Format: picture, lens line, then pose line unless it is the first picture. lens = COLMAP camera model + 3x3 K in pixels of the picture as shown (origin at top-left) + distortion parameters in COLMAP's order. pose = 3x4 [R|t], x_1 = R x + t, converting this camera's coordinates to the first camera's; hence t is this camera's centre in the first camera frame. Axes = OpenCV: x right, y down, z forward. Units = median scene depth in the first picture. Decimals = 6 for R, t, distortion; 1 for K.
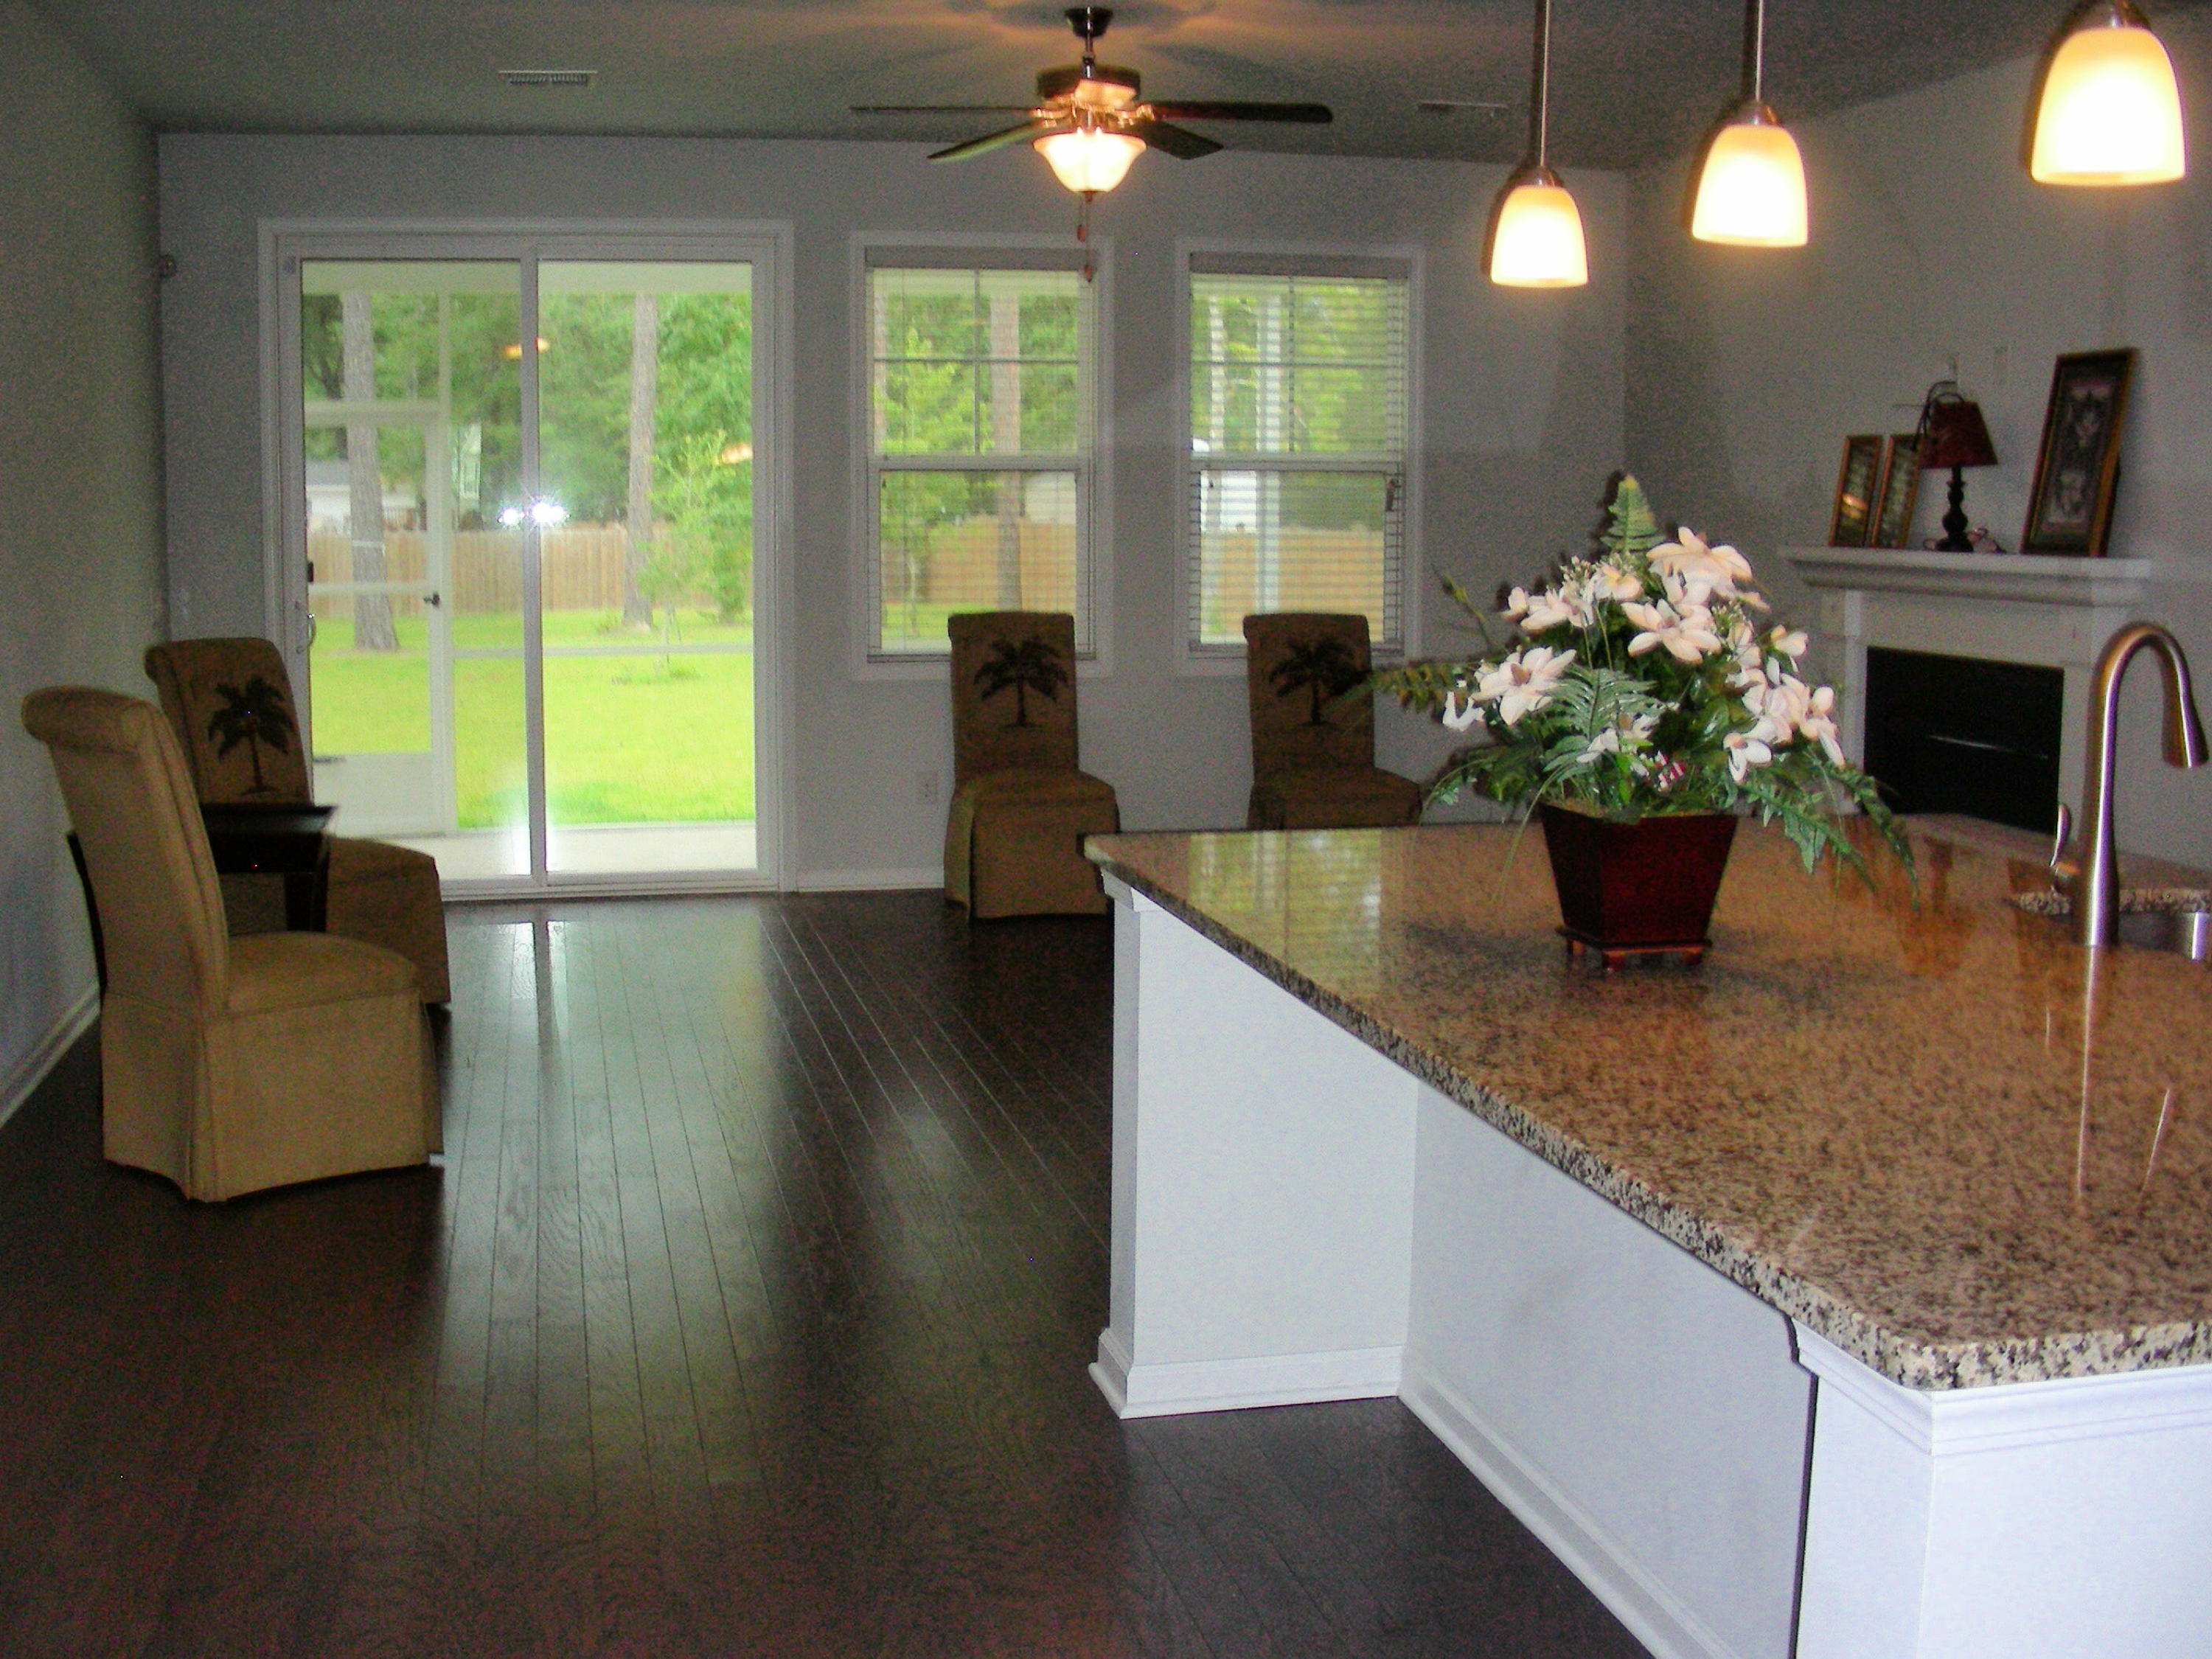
lens RADIAL K [[2655.6, 0, 1106.0], [0, 2655.6, 829.5], [0, 0, 1]] dist [-0.213478, 0.045484]
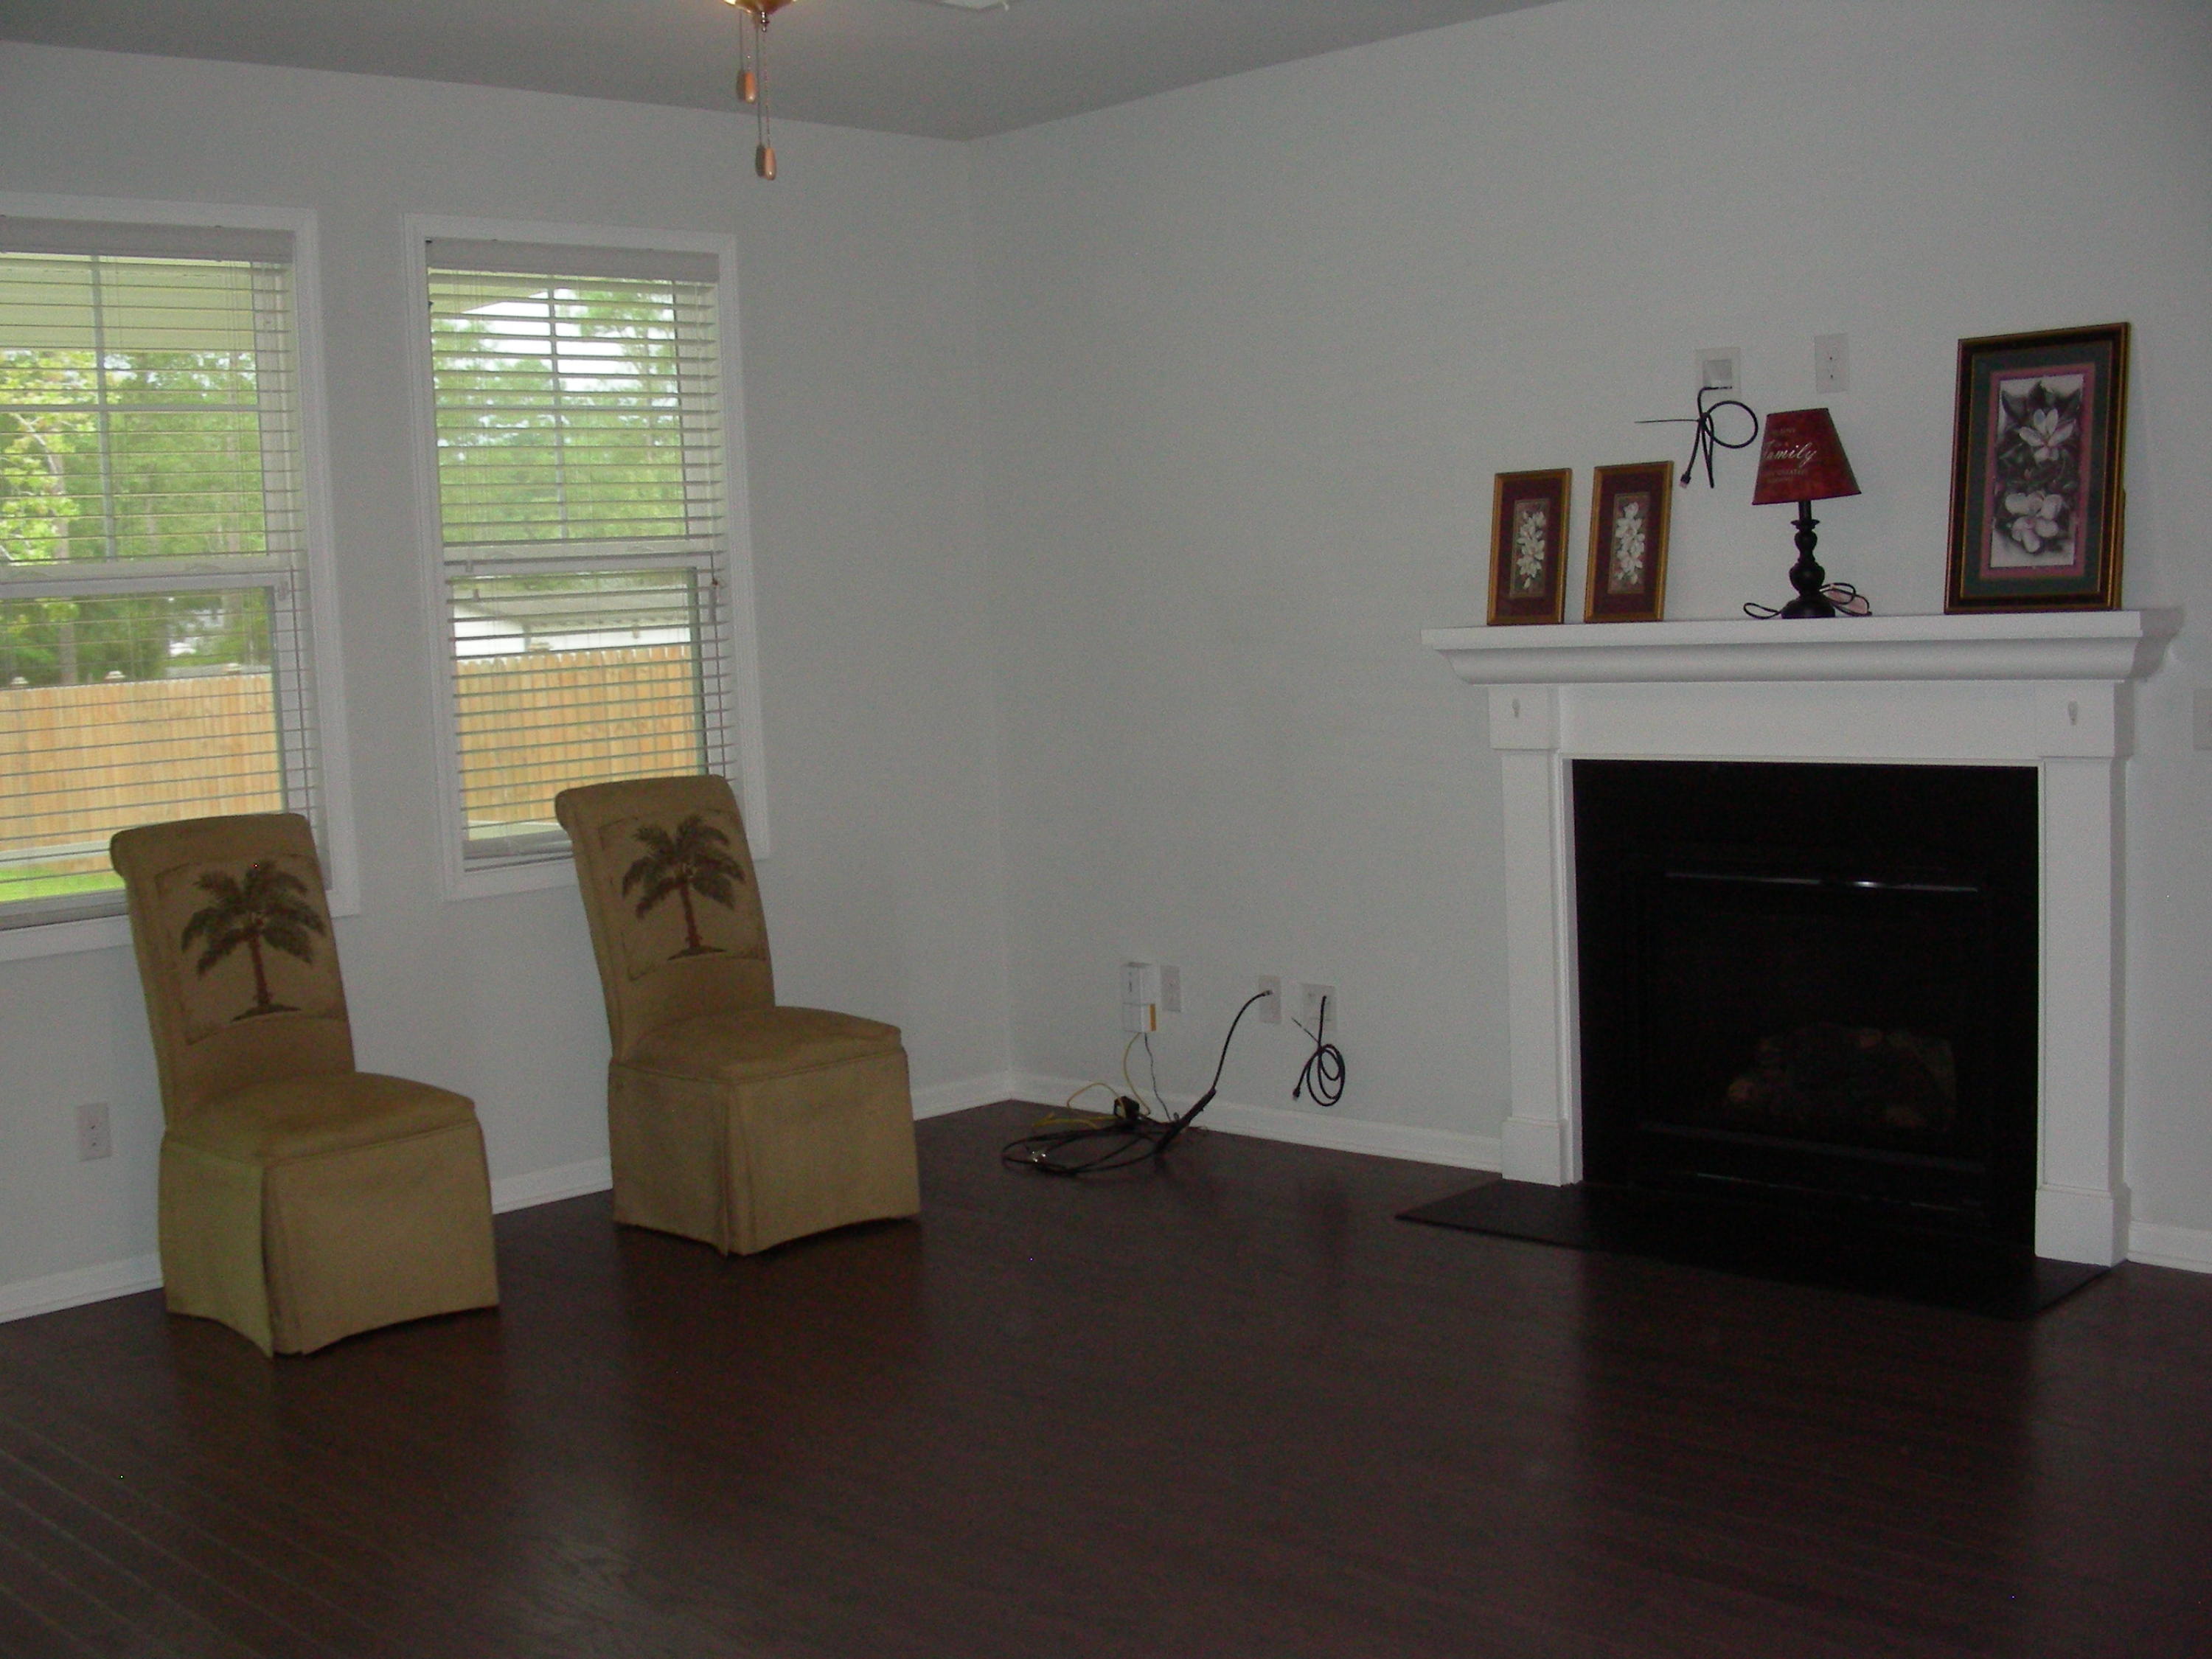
lens RADIAL K [[2655.6, 0, 1106.0], [0, 2655.6, 829.5], [0, 0, 1]] dist [-0.213478, 0.045484]
pose [[0.837273, -0.086767, 0.539856, -0.230296], [0.115200, 0.993160, -0.019043, -0.057346], [-0.534511, 0.078135, 0.841542, 0.498173]]
